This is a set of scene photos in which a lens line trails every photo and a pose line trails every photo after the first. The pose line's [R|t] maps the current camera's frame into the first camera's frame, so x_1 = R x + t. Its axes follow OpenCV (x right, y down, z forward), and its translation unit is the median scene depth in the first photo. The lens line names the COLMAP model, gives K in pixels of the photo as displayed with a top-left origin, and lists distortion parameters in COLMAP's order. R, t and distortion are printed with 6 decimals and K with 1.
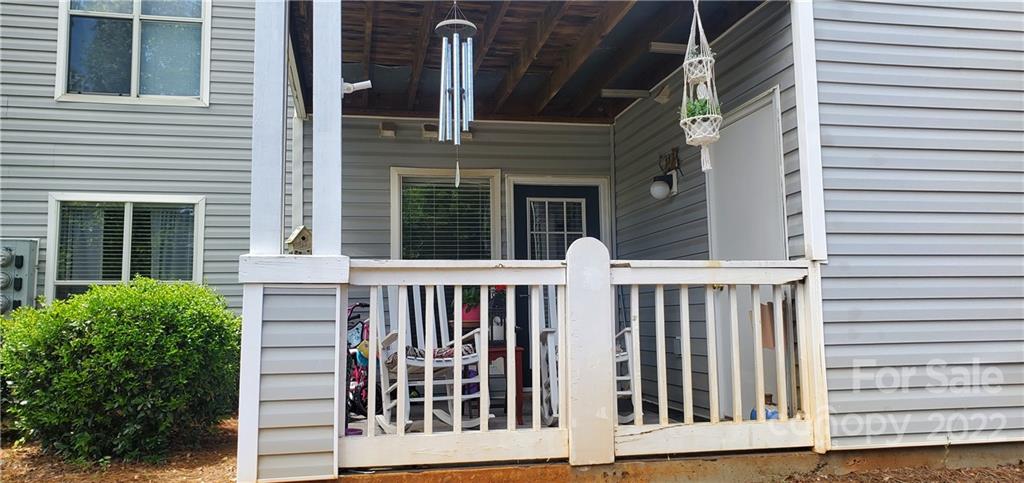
lens RADIAL K [[780.3, 0, 514.8], [0, 780.3, 244.6], [0, 0, 1]] dist [0.027245, -0.040638]
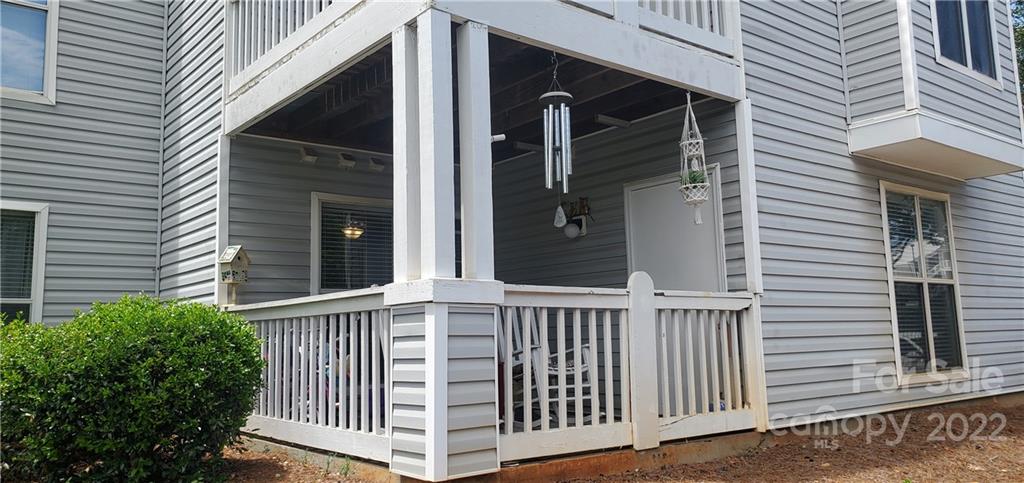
lens RADIAL K [[780.3, 0, 510.2], [0, 780.3, 236.7], [0, 0, 1]] dist [0.027245, -0.040638]
pose [[0.898570, 0.052633, 0.435662, -0.622486], [-0.033664, 0.998123, -0.051152, 0.006049], [-0.437537, 0.031298, 0.898656, -0.061675]]
